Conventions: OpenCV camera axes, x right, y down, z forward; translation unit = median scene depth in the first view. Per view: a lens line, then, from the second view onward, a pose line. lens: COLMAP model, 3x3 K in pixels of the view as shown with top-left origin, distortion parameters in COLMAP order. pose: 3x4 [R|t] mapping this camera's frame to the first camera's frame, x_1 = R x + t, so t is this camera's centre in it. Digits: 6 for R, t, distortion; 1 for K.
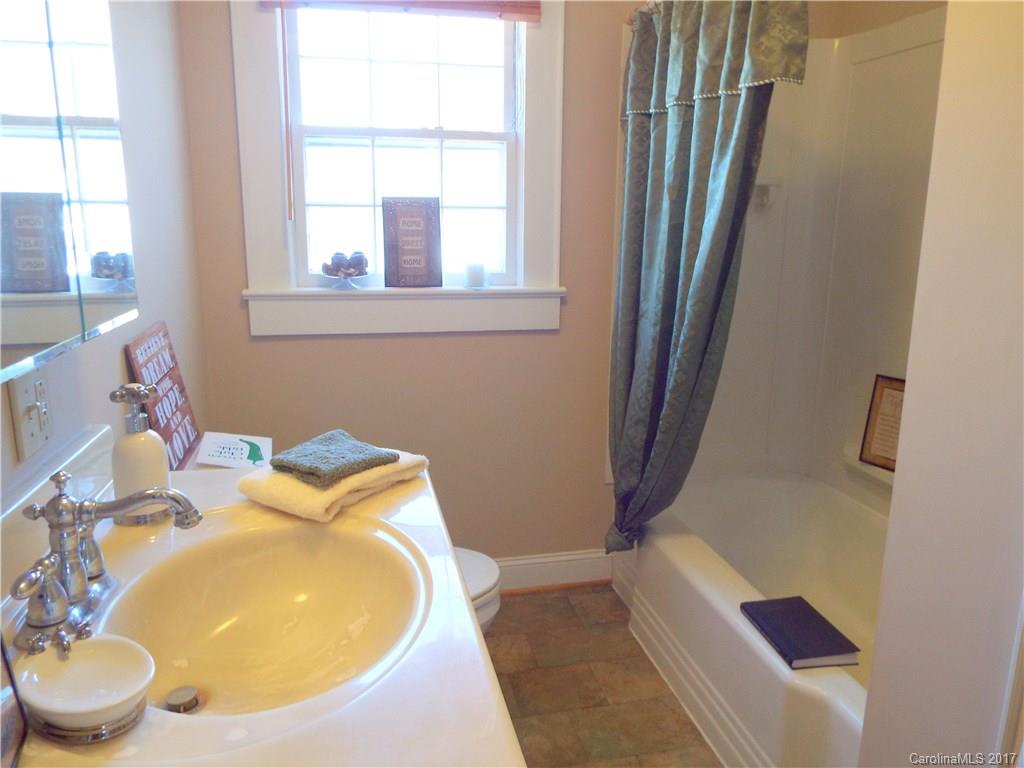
lens RADIAL K [[721.3, 0, 515.2], [0, 721.3, 371.9], [0, 0, 1]] dist [-0.022272, 0.005301]
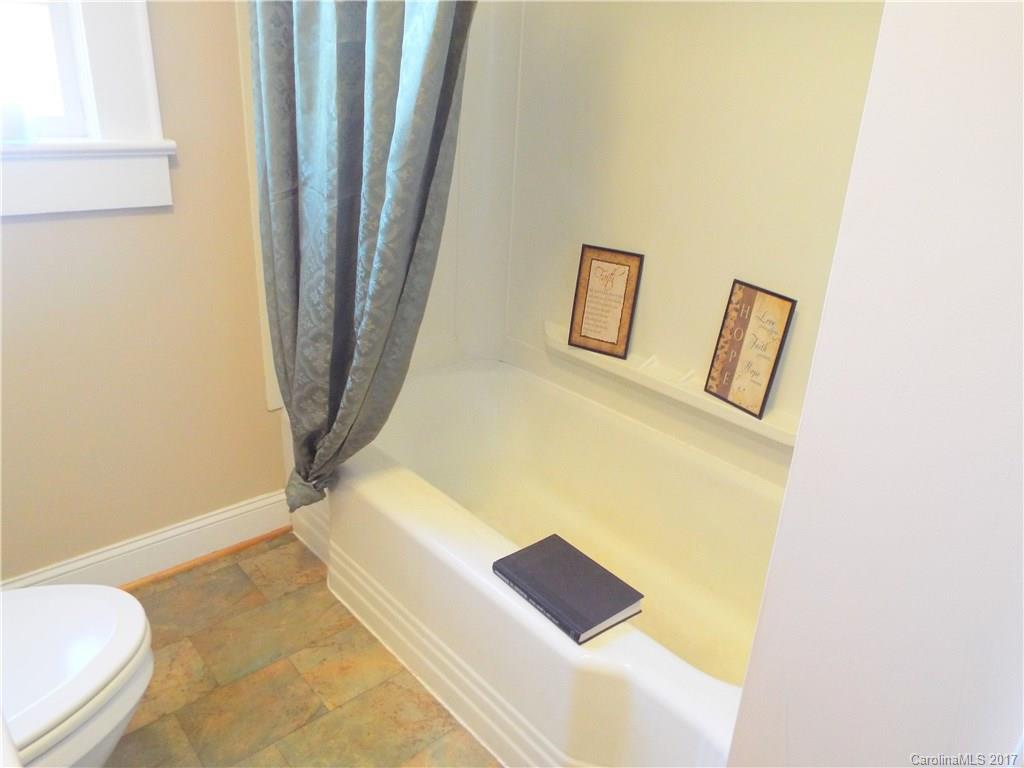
lens RADIAL K [[721.3, 0, 515.2], [0, 721.3, 371.9], [0, 0, 1]] dist [-0.022272, 0.005301]
pose [[0.864530, -0.153229, 0.478653, -0.007105], [0.054265, 0.975281, 0.214200, -0.039249], [-0.499643, -0.159208, 0.851475, 0.288440]]
